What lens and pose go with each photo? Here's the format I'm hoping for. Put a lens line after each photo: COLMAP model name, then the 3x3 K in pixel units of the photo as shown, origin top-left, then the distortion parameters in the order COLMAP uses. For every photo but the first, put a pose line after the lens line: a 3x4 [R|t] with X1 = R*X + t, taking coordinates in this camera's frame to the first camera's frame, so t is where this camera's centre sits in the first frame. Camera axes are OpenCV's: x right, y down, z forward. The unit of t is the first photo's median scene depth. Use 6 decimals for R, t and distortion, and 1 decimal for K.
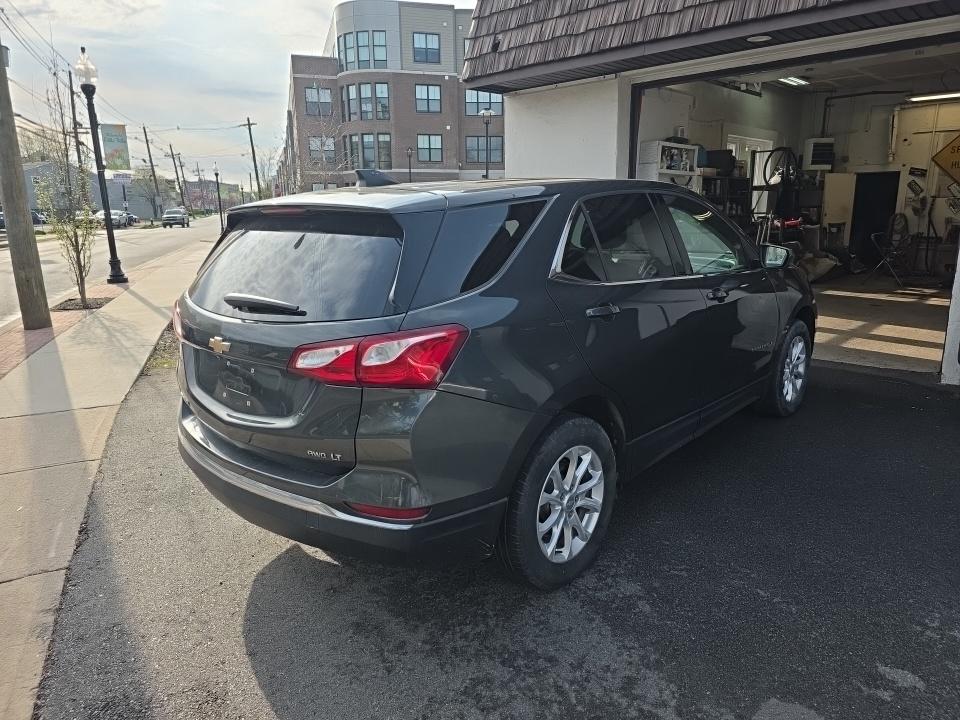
lens RADIAL K [[636.4, 0, 485.6], [0, 636.4, 358.8], [0, 0, 1]] dist [0.054160, -0.052799]
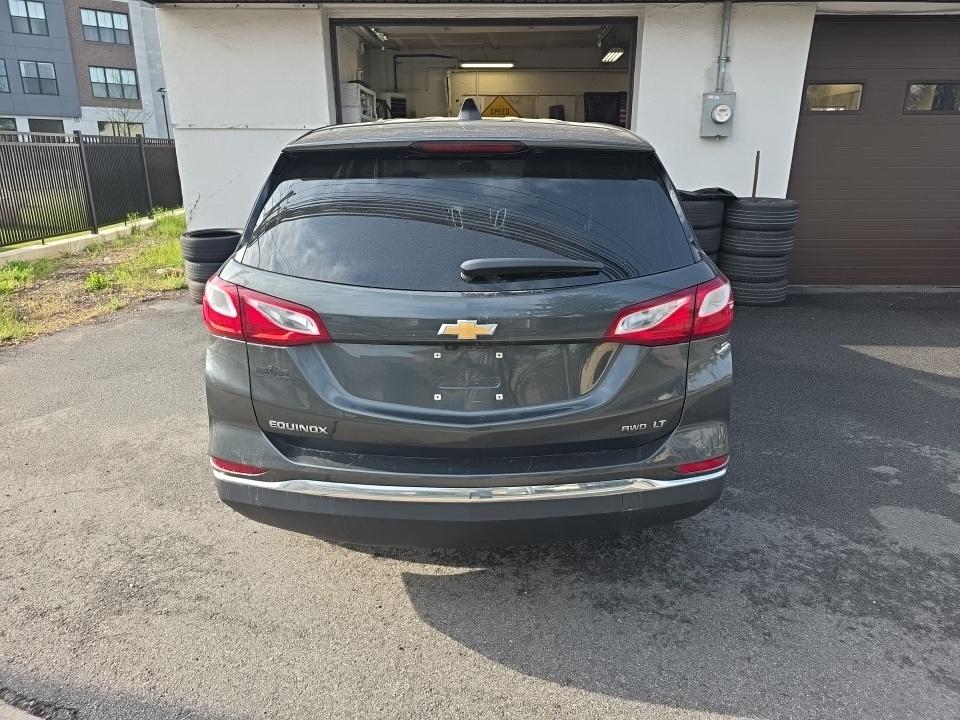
lens RADIAL K [[636.4, 0, 485.6], [0, 636.4, 358.8], [0, 0, 1]] dist [0.054160, -0.052799]
pose [[0.745630, -0.190177, 0.638646, -0.753313], [0.143411, 0.981749, 0.124912, -0.066506], [-0.650746, -0.001549, 0.759294, 0.359160]]
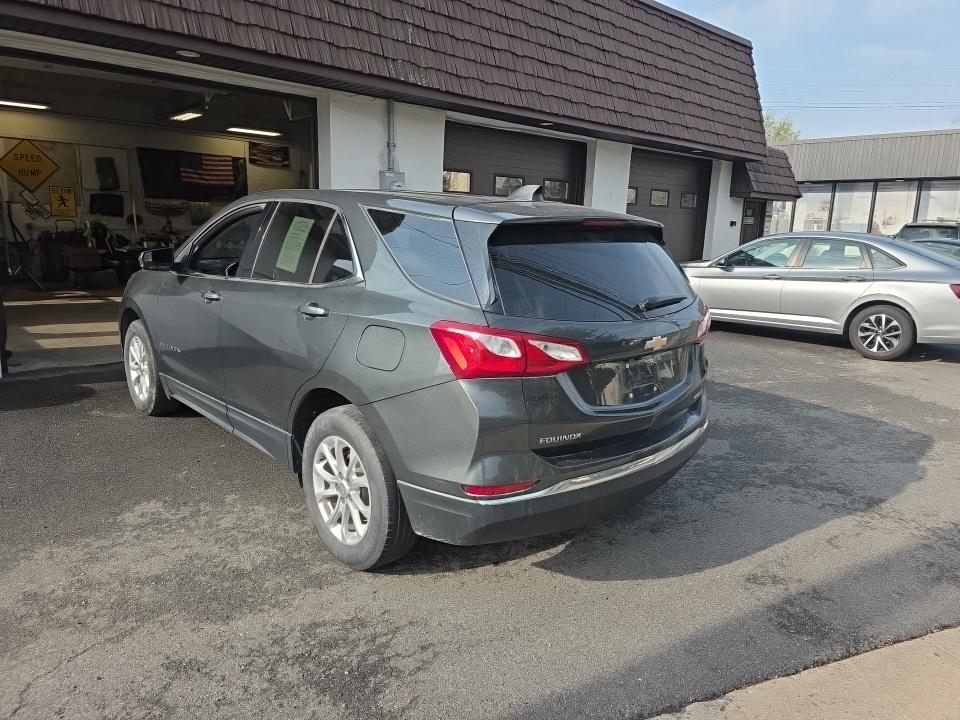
lens RADIAL K [[636.4, 0, 485.6], [0, 636.4, 358.8], [0, 0, 1]] dist [0.054160, -0.052799]
pose [[0.083351, -0.192334, 0.977783, -1.312763], [0.198250, 0.964785, 0.172877, -0.211546], [-0.976601, 0.179436, 0.118546, 0.994398]]
